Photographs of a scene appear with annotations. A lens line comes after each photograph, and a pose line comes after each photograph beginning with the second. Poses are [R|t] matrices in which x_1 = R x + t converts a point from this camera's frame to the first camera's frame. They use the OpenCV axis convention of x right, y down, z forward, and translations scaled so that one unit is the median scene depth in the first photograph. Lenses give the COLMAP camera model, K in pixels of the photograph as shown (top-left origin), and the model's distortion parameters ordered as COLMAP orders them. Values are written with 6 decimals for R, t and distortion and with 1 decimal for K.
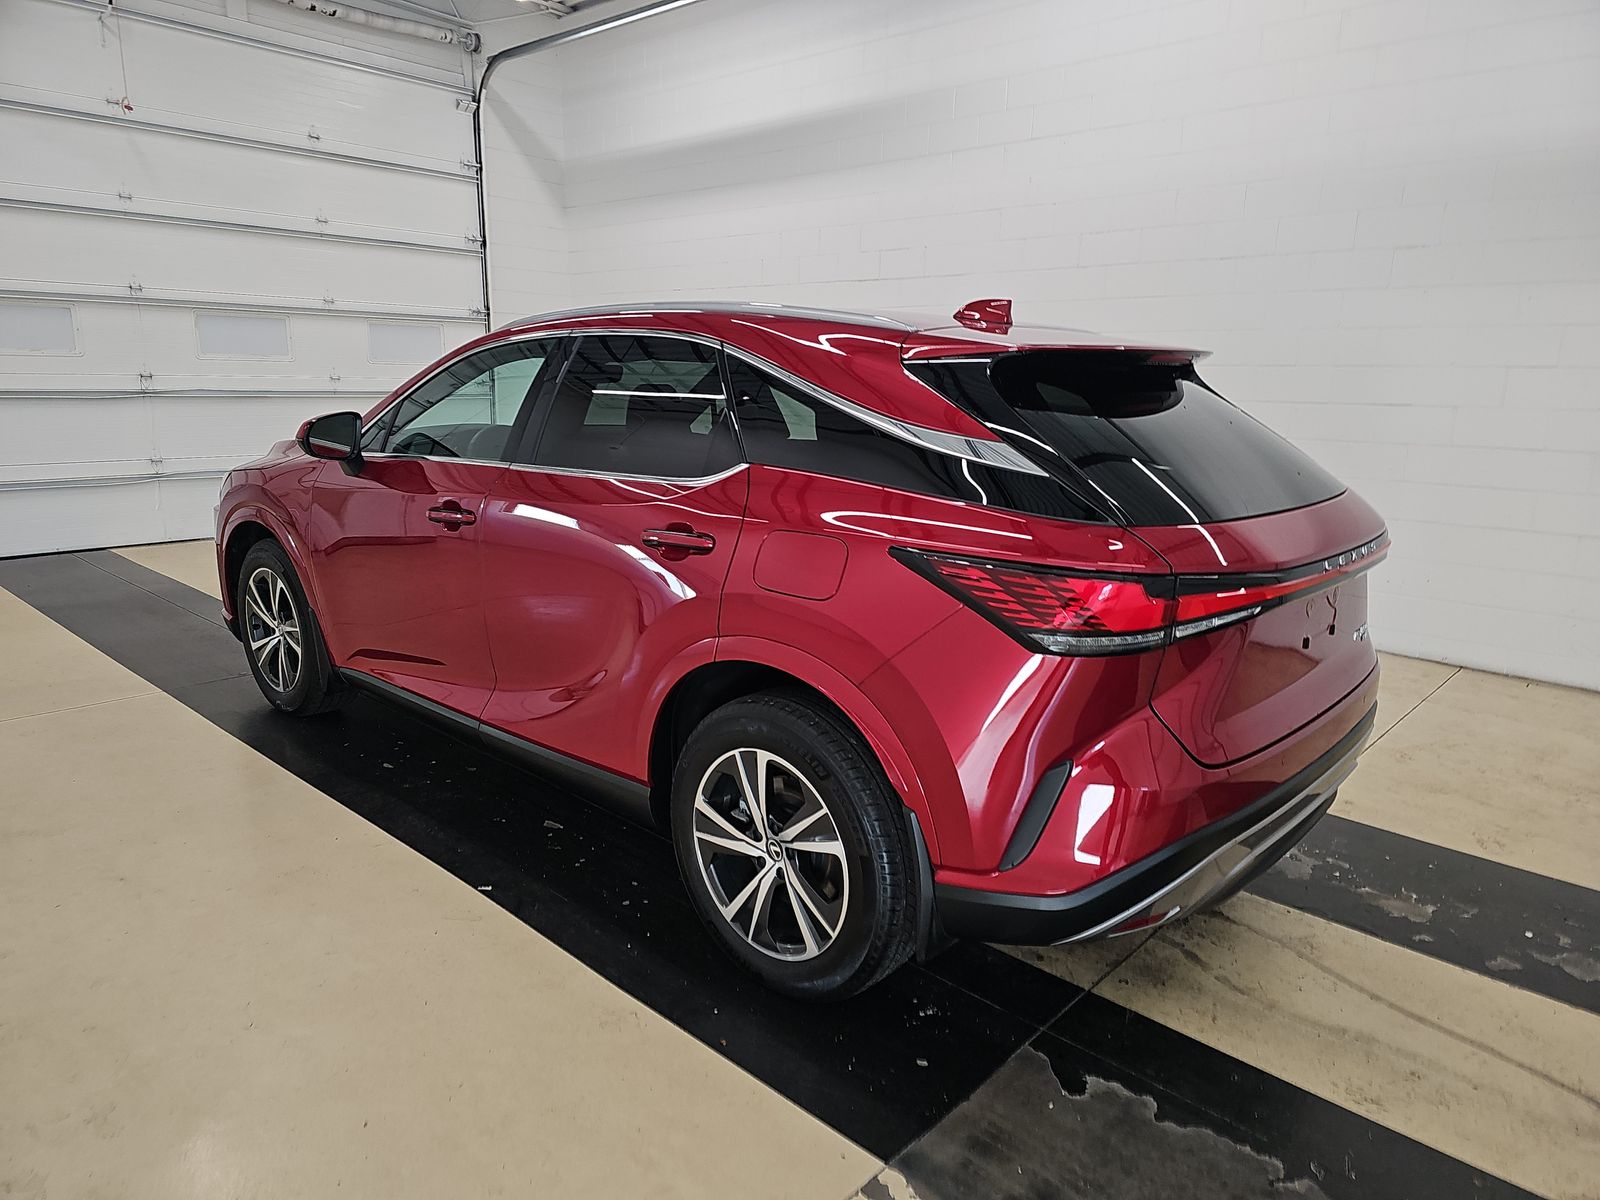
lens RADIAL K [[1048.3, 0, 800.0], [0, 1048.3, 600.0], [0, 0, 1]] dist [0.019291, -0.001981]
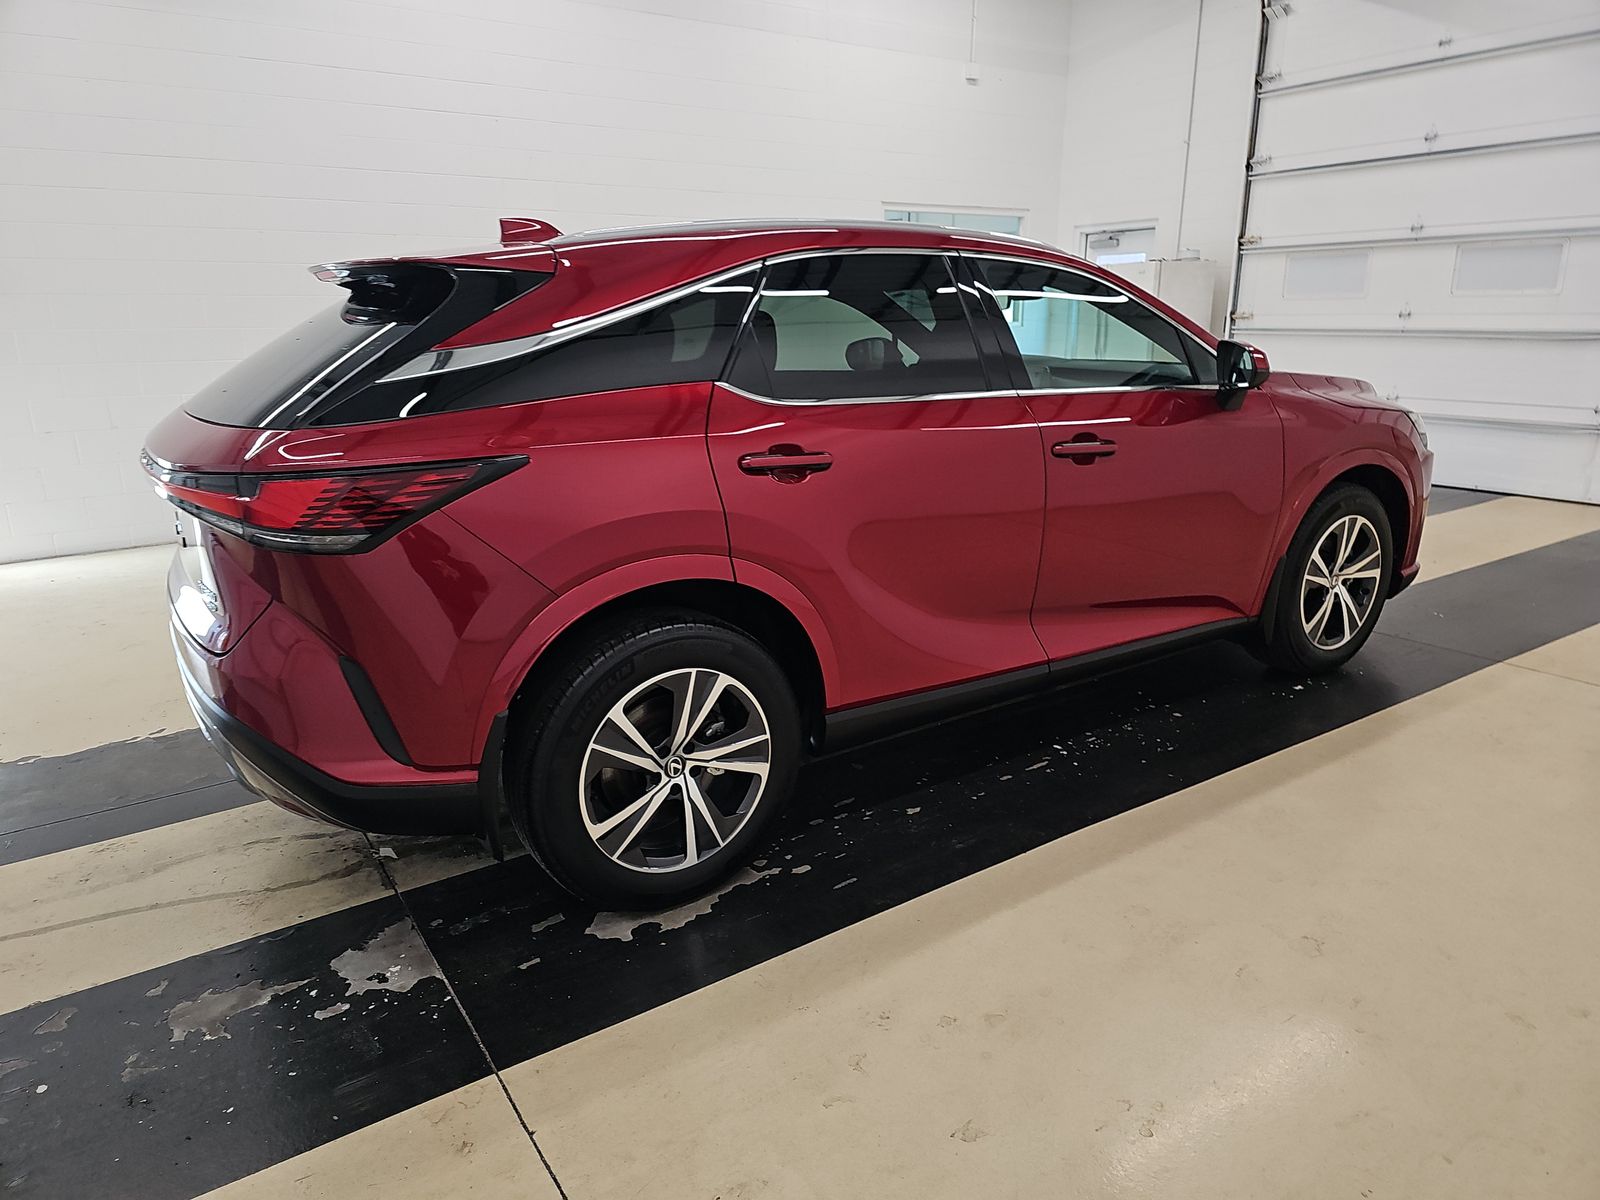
lens RADIAL K [[1067.0, 0, 800.0], [0, 1067.0, 600.0], [0, 0, 1]] dist [0.020958, -0.022841]
pose [[-0.247028, 0.232695, -0.940654, 1.177818], [-0.204342, 0.936400, 0.285305, -0.287996], [0.947218, 0.262693, -0.183768, 1.551884]]
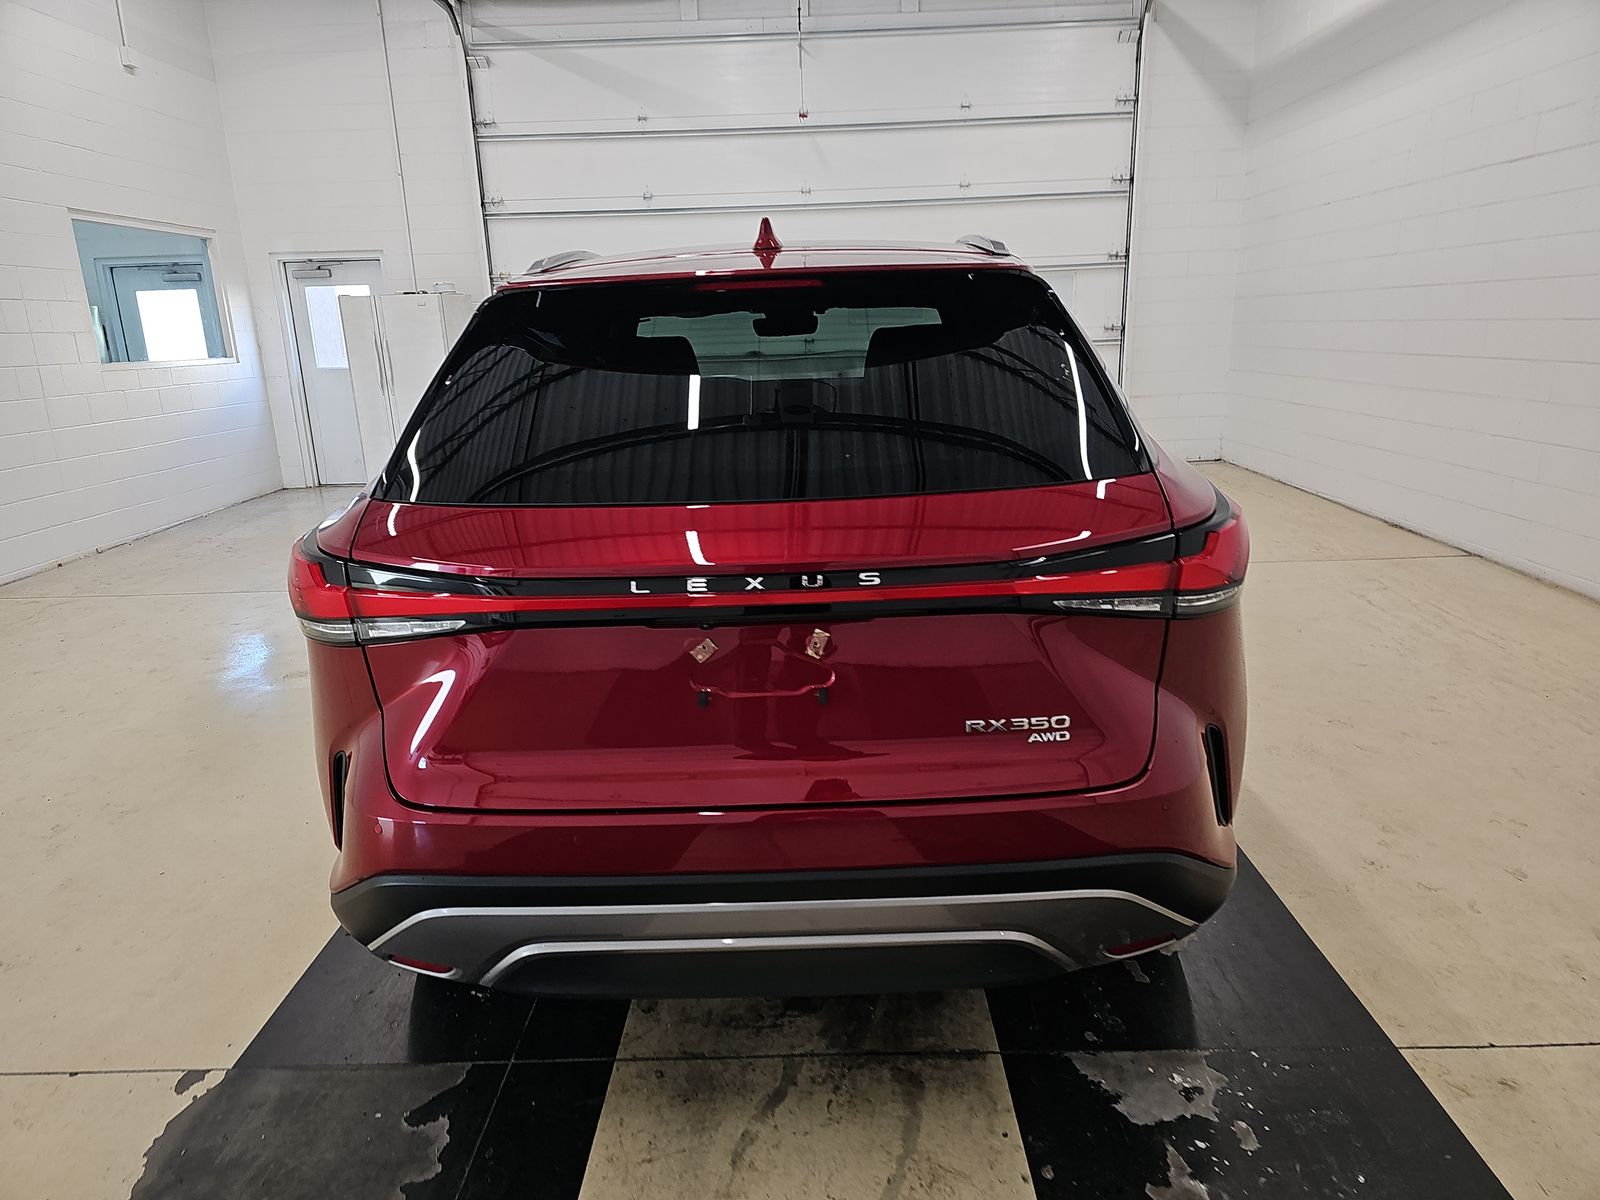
lens RADIAL K [[1048.3, 0, 800.0], [0, 1048.3, 600.0], [0, 0, 1]] dist [0.019291, -0.001981]
pose [[0.662247, 0.149305, -0.734259, 0.847330], [-0.114552, 0.988601, 0.097706, -0.080850], [0.740477, 0.019405, 0.671801, 0.491123]]
